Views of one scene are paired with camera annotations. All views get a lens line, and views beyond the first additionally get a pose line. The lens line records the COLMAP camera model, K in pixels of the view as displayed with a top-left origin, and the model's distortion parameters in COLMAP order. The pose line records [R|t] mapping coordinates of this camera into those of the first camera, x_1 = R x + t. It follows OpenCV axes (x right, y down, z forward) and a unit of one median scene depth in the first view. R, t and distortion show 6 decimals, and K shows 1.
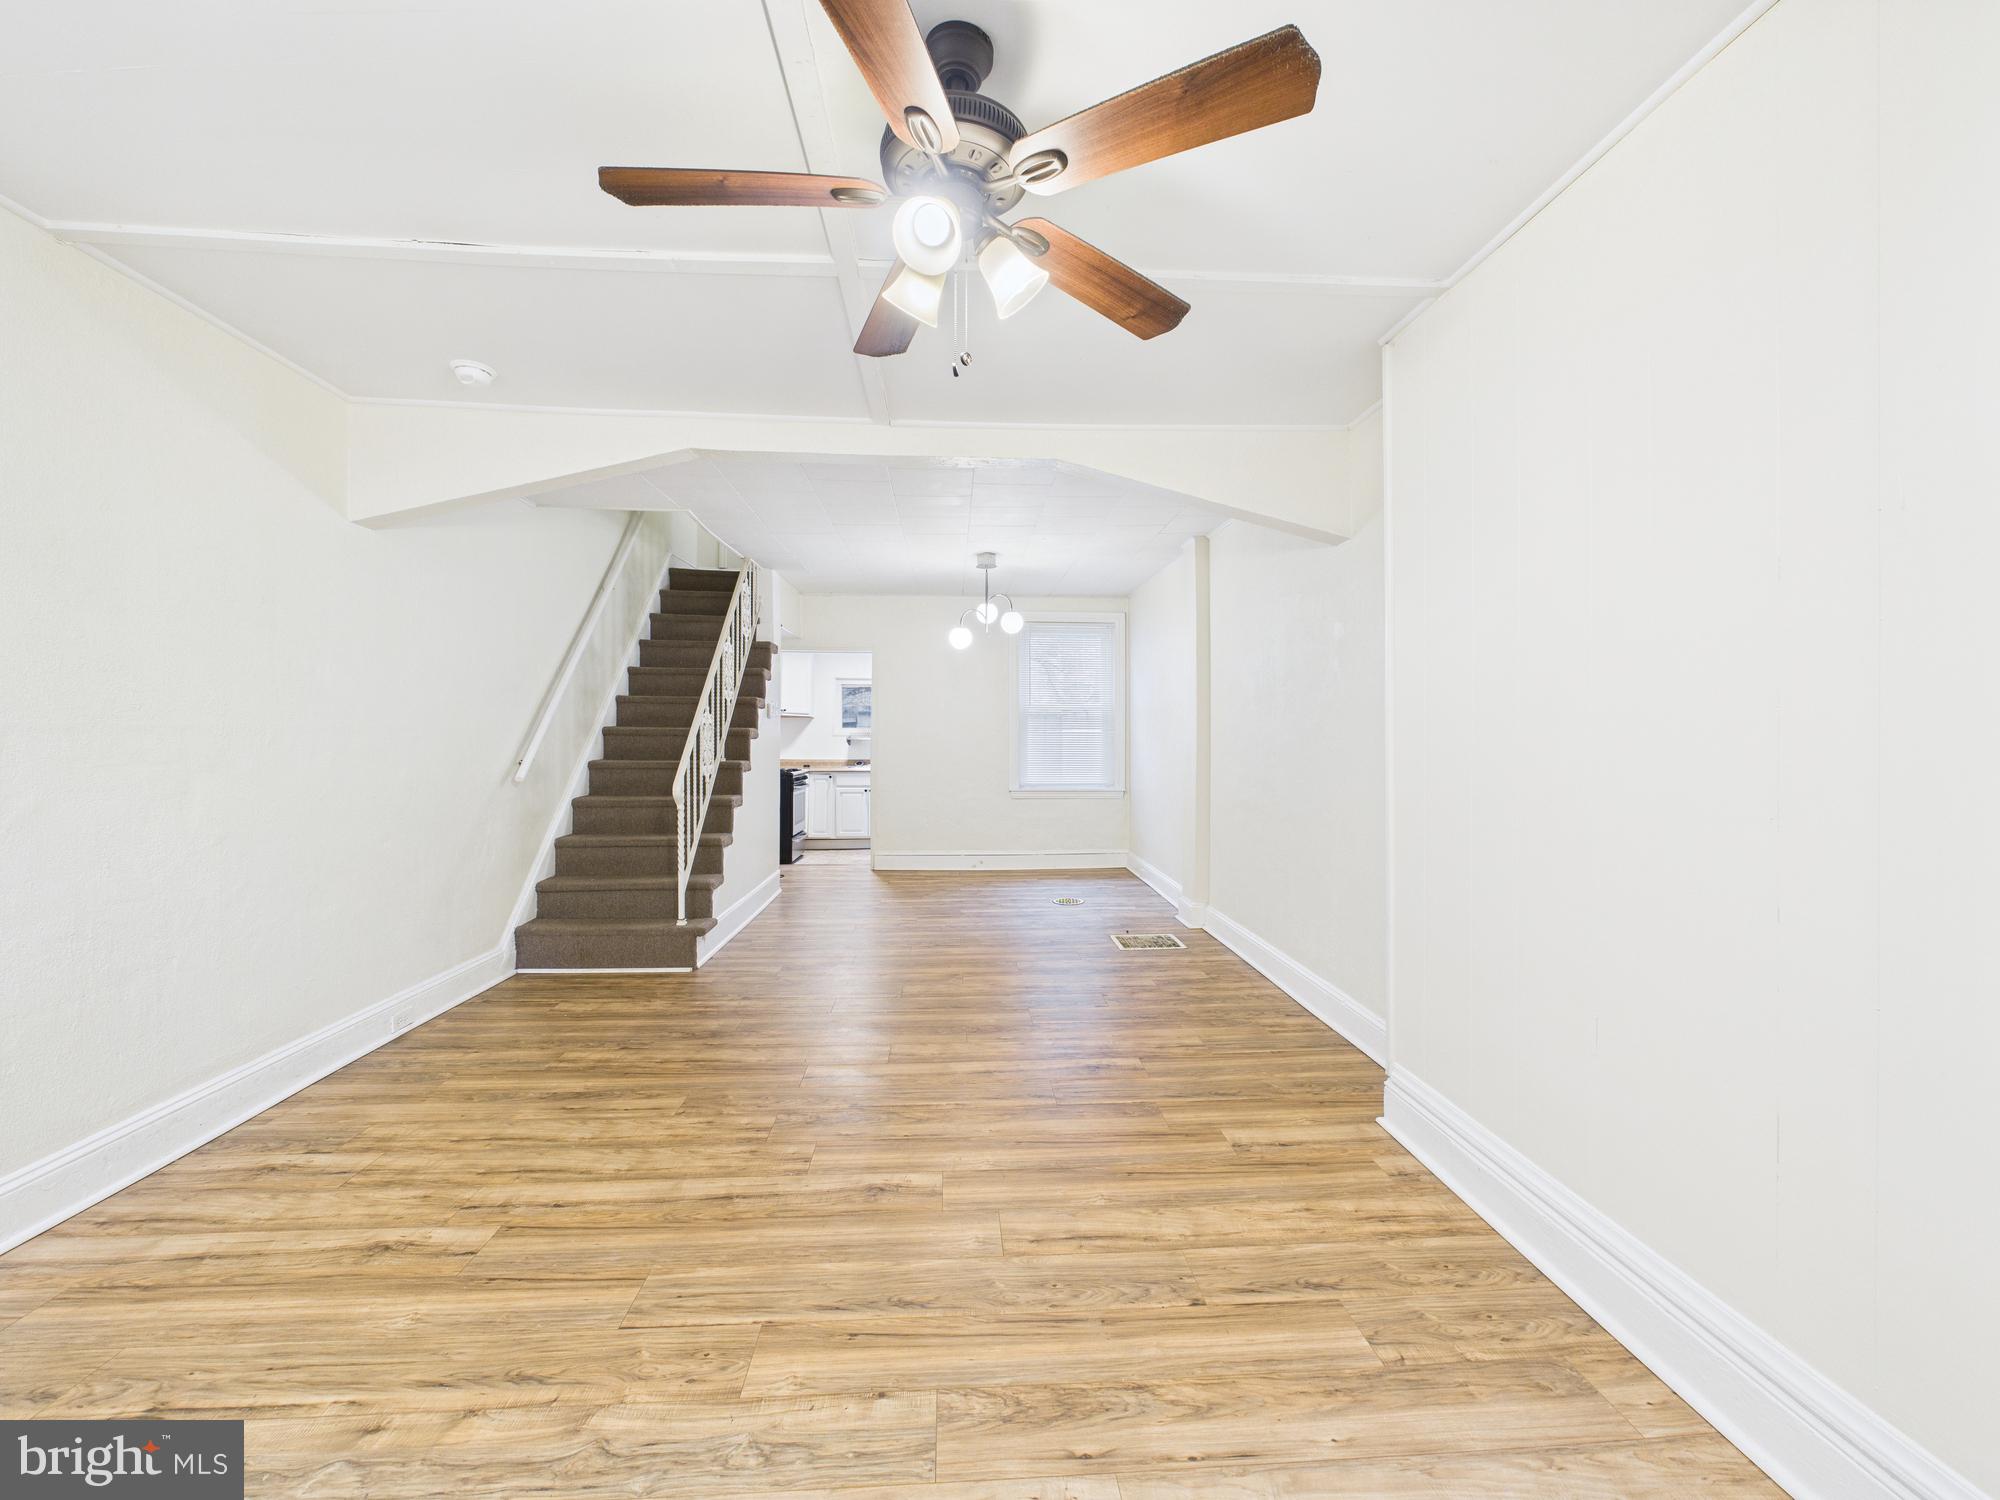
lens RADIAL K [[793.9, 0, 998.3], [0, 793.9, 741.7], [0, 0, 1]] dist [0.001441, 0.000177]
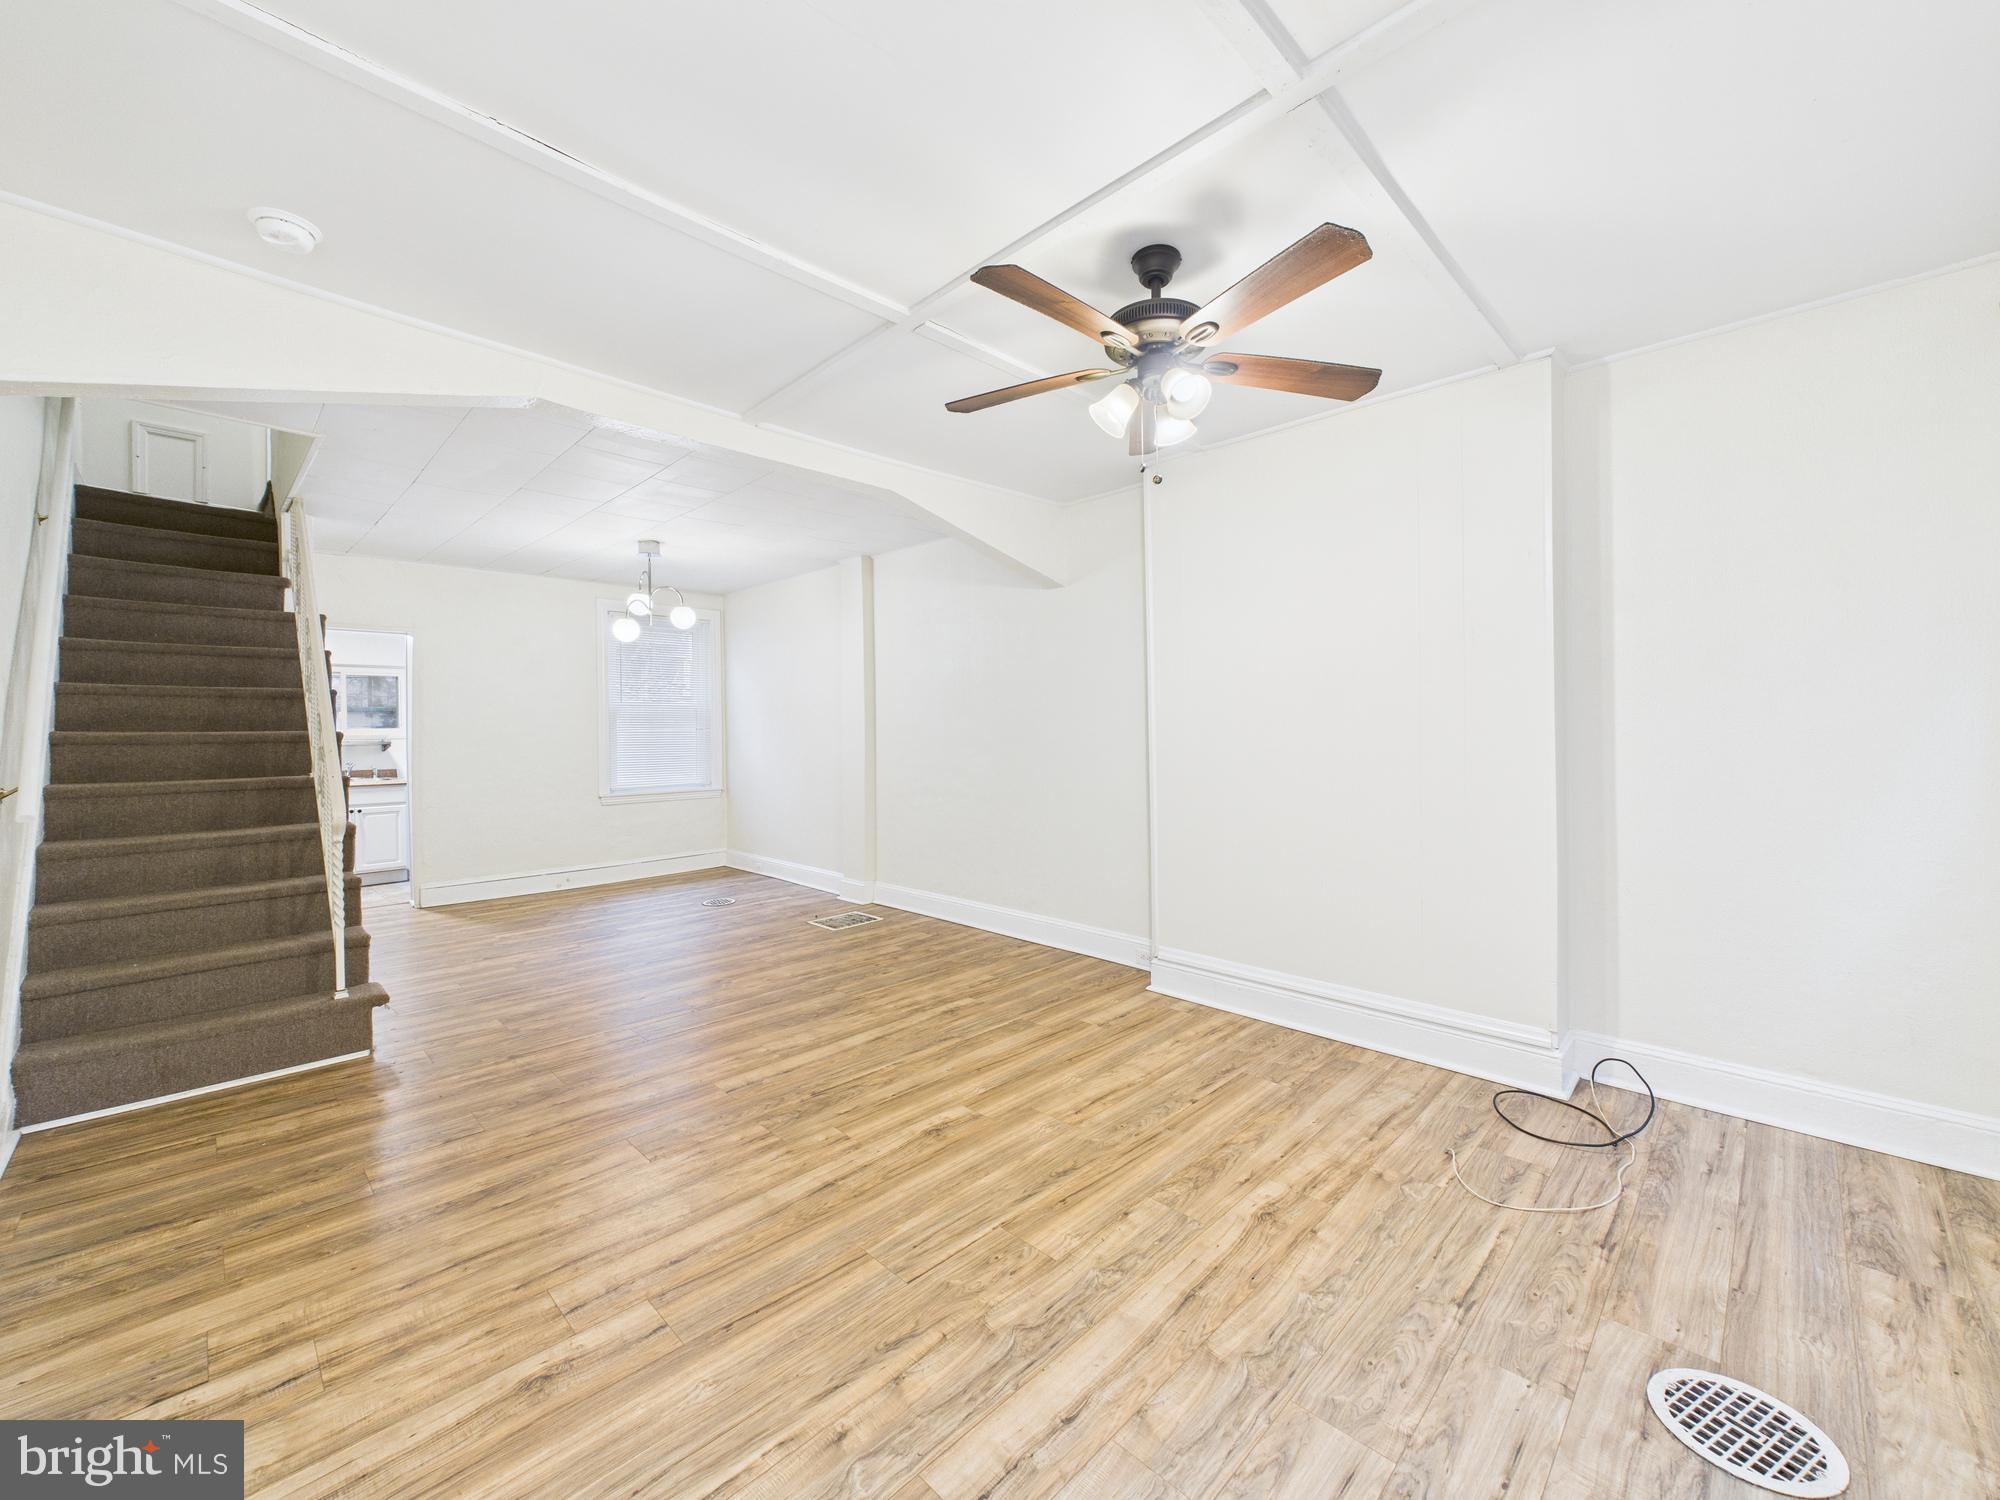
lens RADIAL K [[793.9, 0, 997.1], [0, 793.9, 737.6], [0, 0, 1]] dist [0.001441, 0.000177]
pose [[0.752568, -0.018109, 0.658265, -0.729252], [0.018964, 0.999803, 0.005824, -0.007557], [-0.658241, 0.008100, 0.752764, 0.064873]]
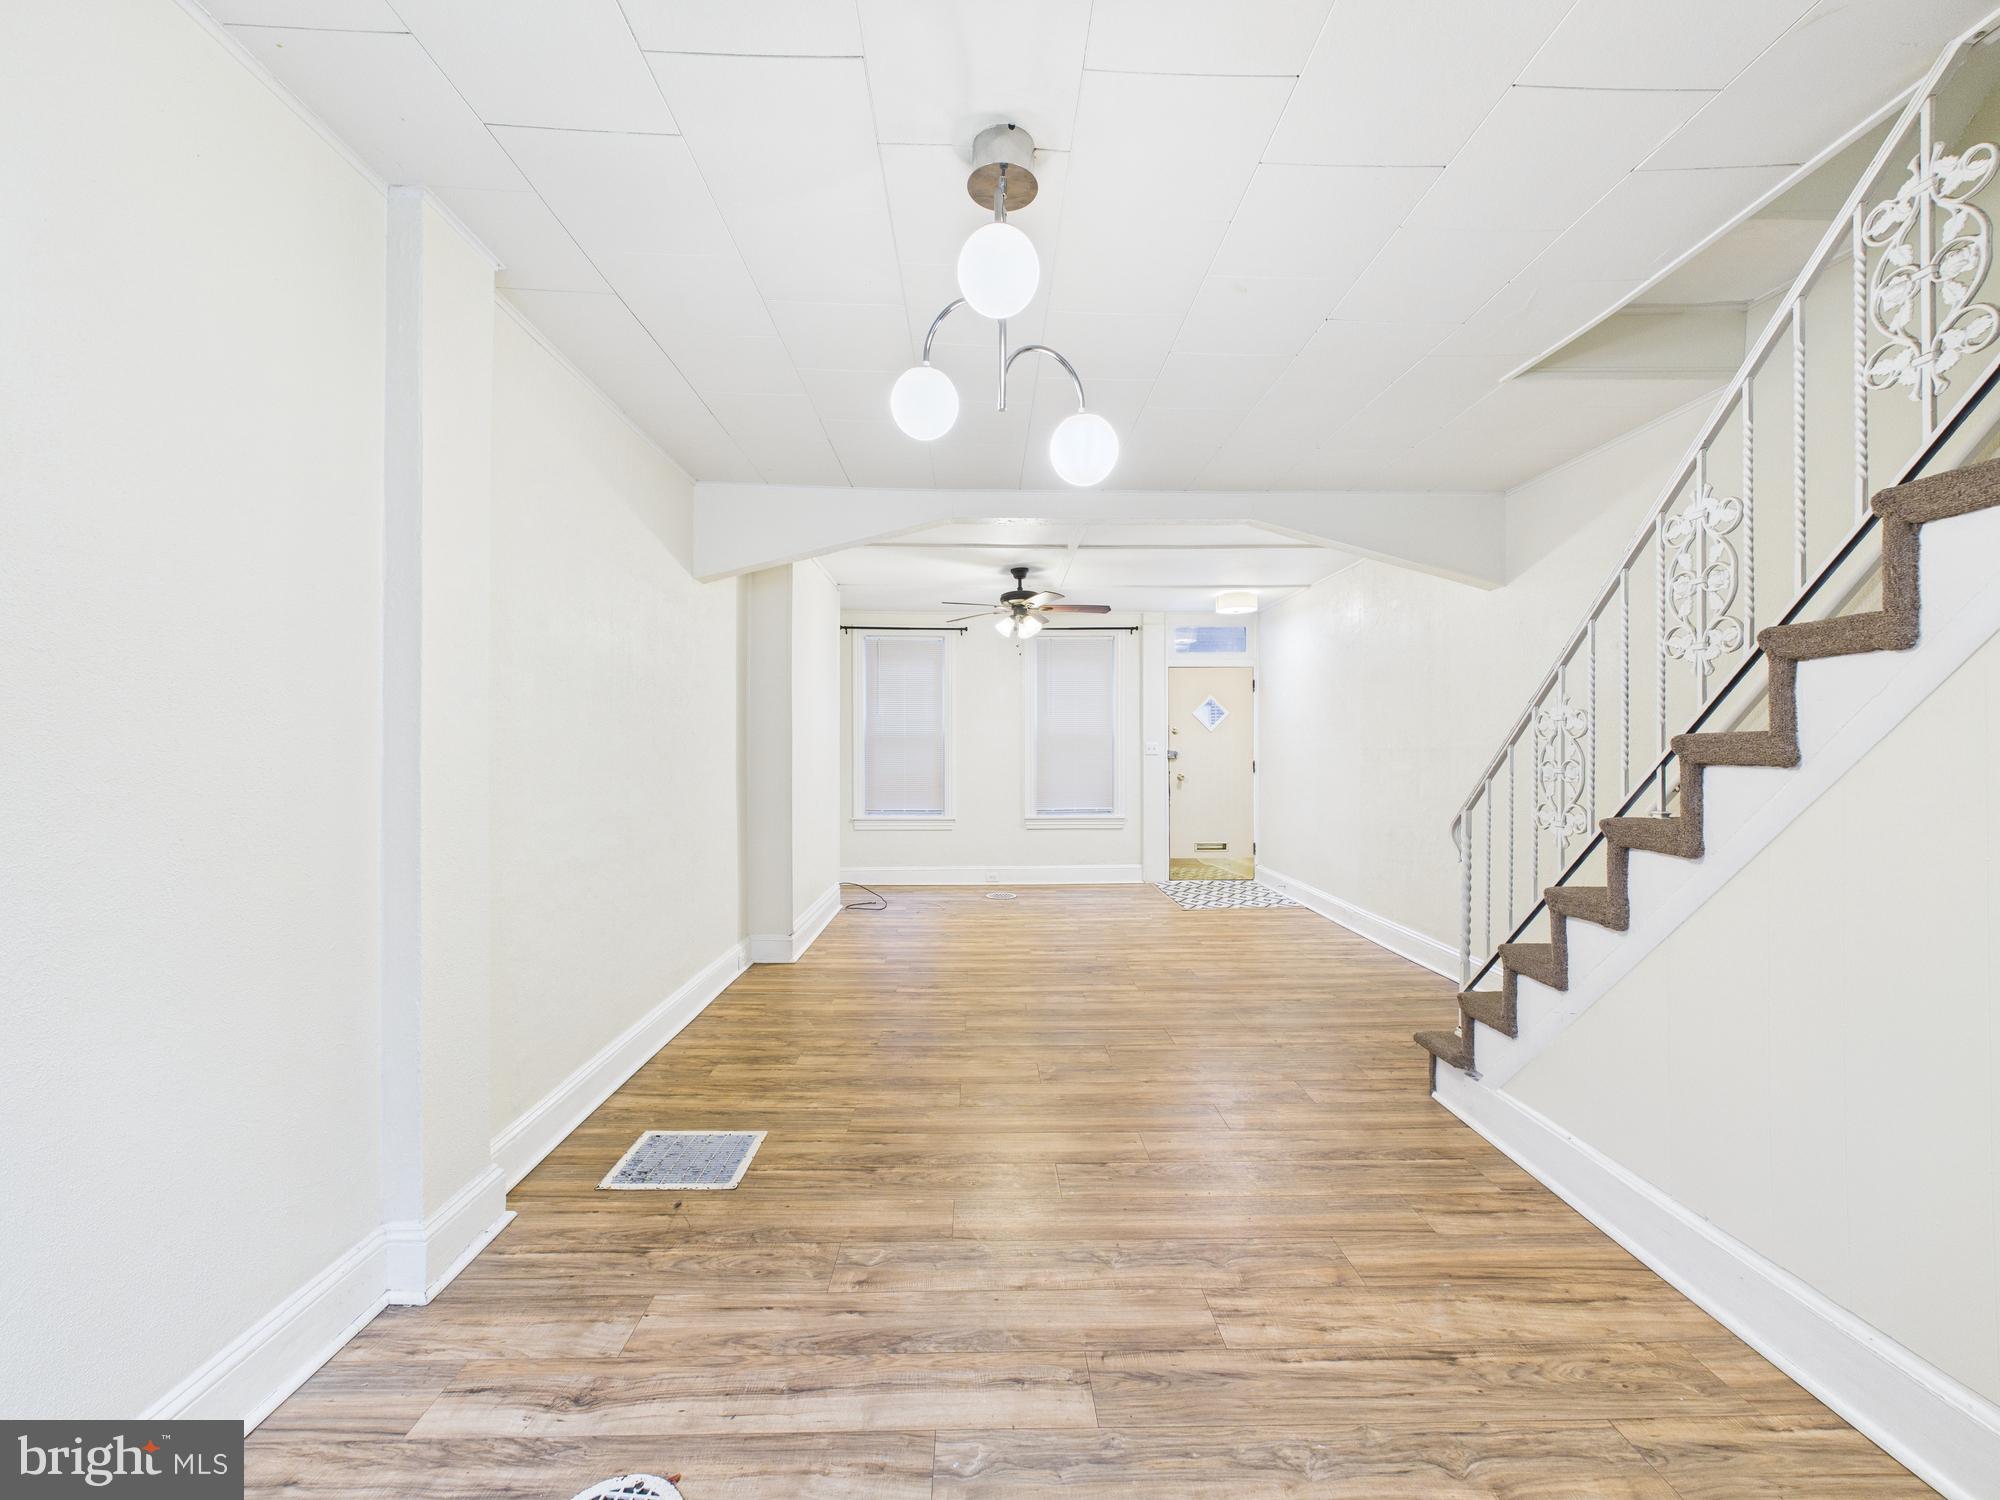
lens RADIAL K [[793.9, 0, 1000.2], [0, 793.9, 749.6], [0, 0, 1]] dist [0.001441, 0.000177]
pose [[-0.999217, -0.001961, 0.039512, -0.062857], [-0.001733, 0.999982, 0.005813, -0.021667], [-0.039522, 0.005740, -0.999202, 2.900894]]
